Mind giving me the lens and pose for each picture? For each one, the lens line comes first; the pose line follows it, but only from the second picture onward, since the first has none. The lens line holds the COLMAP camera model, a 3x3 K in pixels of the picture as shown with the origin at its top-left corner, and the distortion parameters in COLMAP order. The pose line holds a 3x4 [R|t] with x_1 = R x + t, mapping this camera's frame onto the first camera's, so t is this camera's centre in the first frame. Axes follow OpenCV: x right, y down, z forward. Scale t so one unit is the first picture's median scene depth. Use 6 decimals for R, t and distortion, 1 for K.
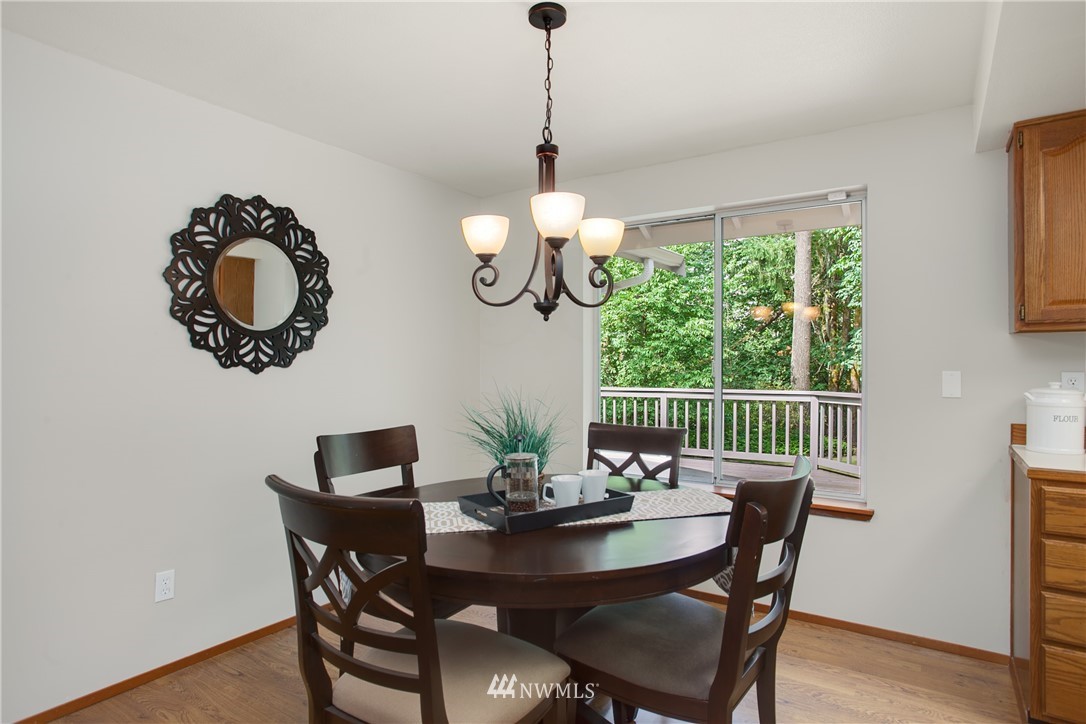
lens RADIAL K [[625.5, 0, 544.0], [0, 625.5, 360.2], [0, 0, 1]] dist [0.002827, 0.002004]
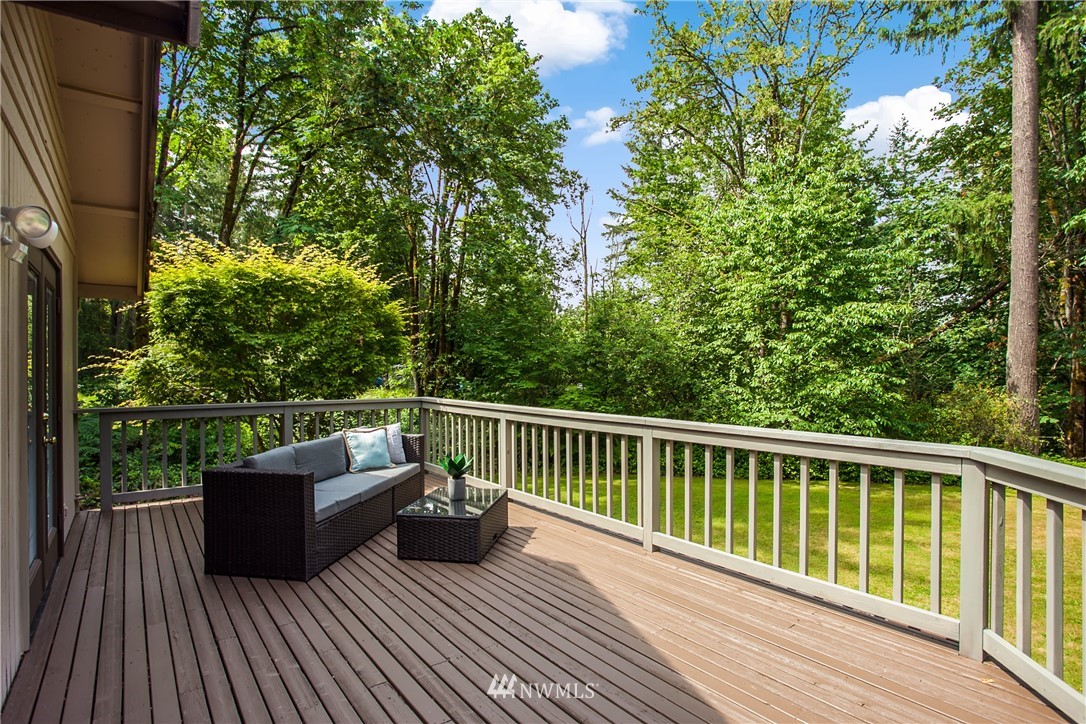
lens RADIAL K [[556.5, 0, 533.1], [0, 556.5, 365.9], [0, 0, 1]] dist [-0.025218, 0.003715]
pose [[0.939118, -0.007369, -0.343515, 0.098878], [0.012110, 0.999859, 0.011659, -0.001118], [0.343381, -0.015110, 0.939075, 0.213465]]
